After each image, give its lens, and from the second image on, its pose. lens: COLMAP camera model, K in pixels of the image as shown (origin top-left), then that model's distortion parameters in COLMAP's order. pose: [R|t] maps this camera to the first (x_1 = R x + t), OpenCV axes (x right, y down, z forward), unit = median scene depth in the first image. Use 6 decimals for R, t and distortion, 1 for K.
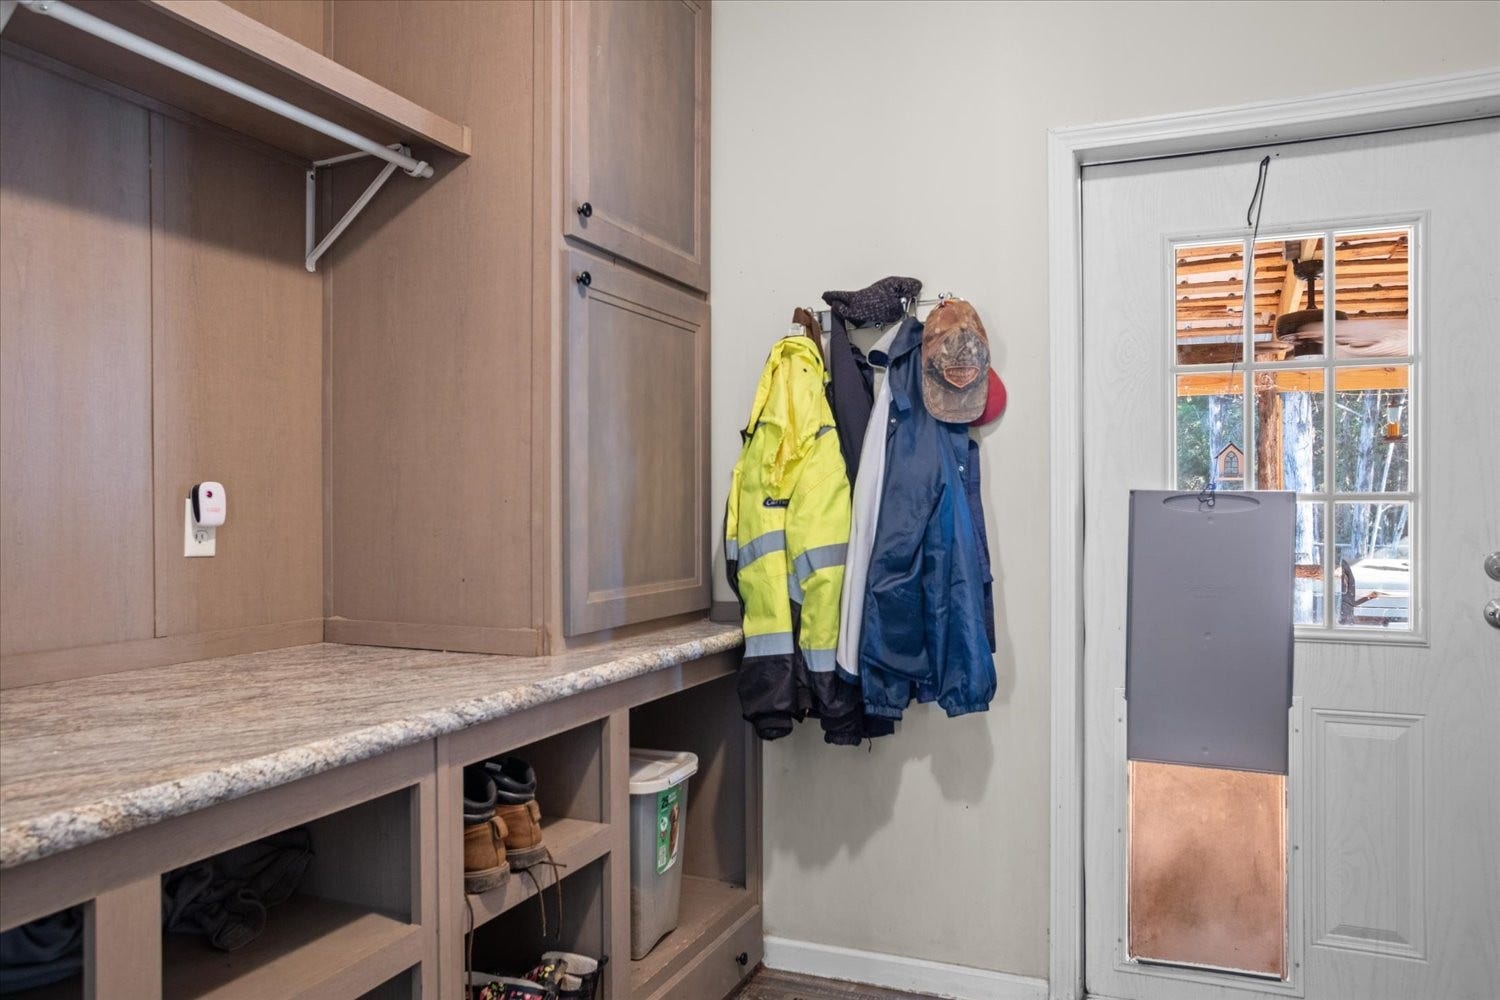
lens RADIAL K [[1055.2, 0, 751.9], [0, 1055.2, 509.3], [0, 0, 1]] dist [-0.062733, 0.071553]
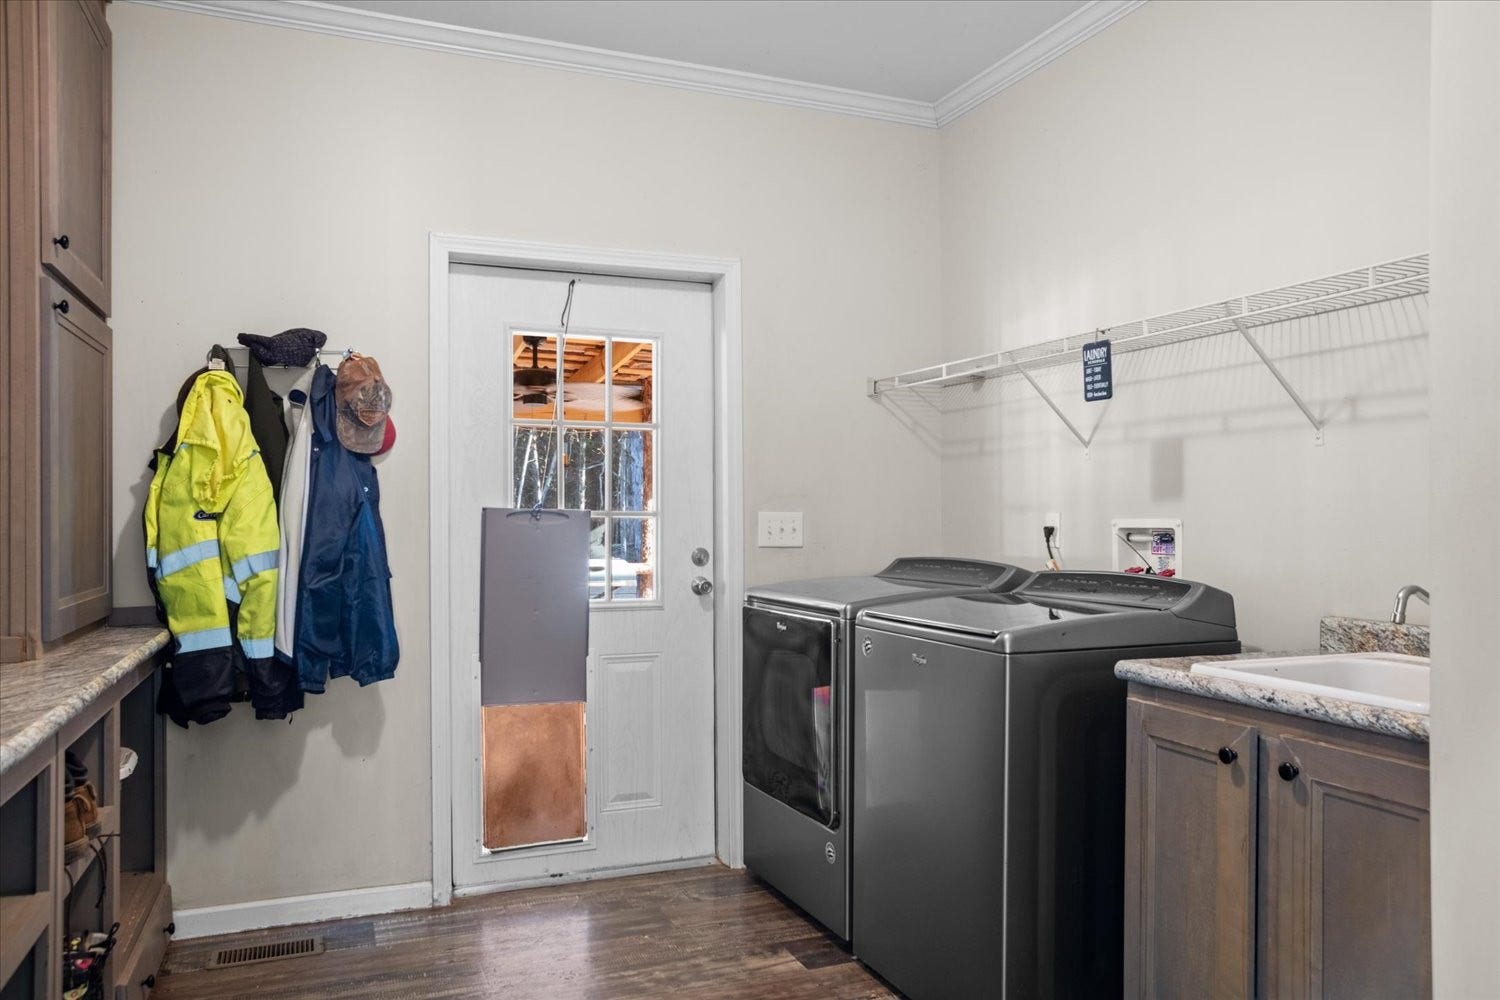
lens RADIAL K [[996.1, 0, 750.6], [0, 996.1, 514.9], [0, 0, 1]] dist [-0.070599, 0.070719]
pose [[0.721712, 0.005370, 0.692172, -0.289257], [-0.001818, 0.999981, -0.005863, -0.001950], [-0.692191, 0.002973, 0.721708, -0.174819]]
